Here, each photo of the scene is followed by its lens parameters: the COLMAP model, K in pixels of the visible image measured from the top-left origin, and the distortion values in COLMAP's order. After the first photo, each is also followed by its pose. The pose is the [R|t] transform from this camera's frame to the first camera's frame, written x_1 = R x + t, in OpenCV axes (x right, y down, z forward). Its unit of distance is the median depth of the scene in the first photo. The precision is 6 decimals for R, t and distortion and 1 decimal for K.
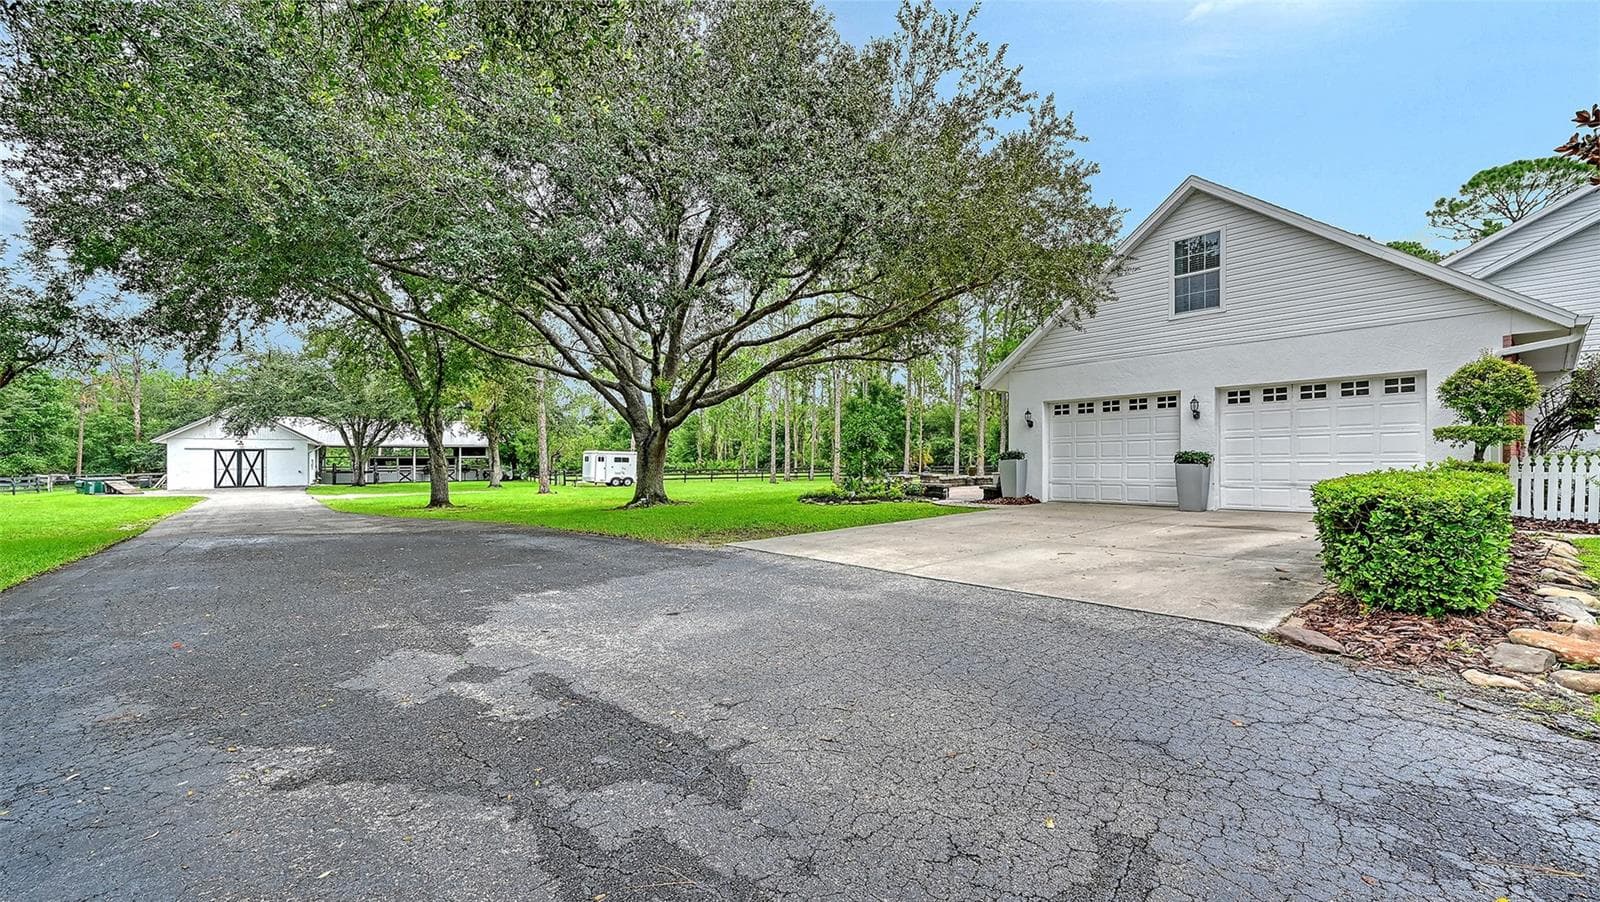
lens RADIAL K [[643.7, 0, 798.4], [0, 643.7, 446.5], [0, 0, 1]] dist [0.000538, 0.000274]
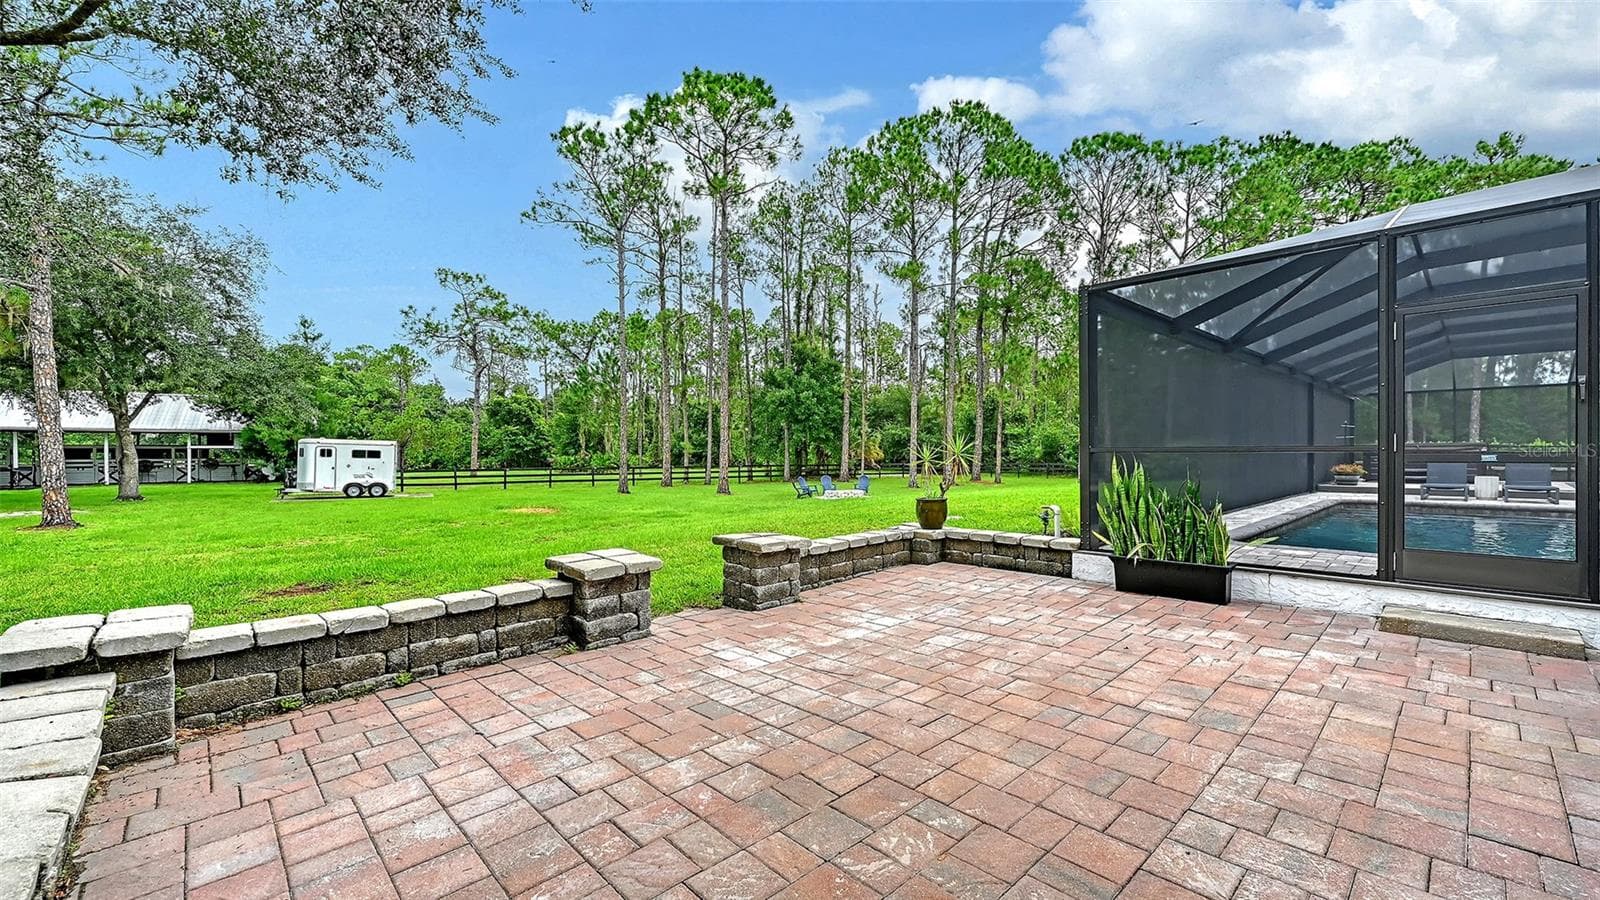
lens RADIAL K [[643.7, 0, 803.2], [0, 643.7, 446.9], [0, 0, 1]] dist [0.000538, 0.000274]
pose [[0.998040, 0.006695, 0.062220, 0.094529], [-0.007607, 0.999867, 0.014423, 0.001985], [-0.062115, -0.014868, 0.997958, 0.354048]]
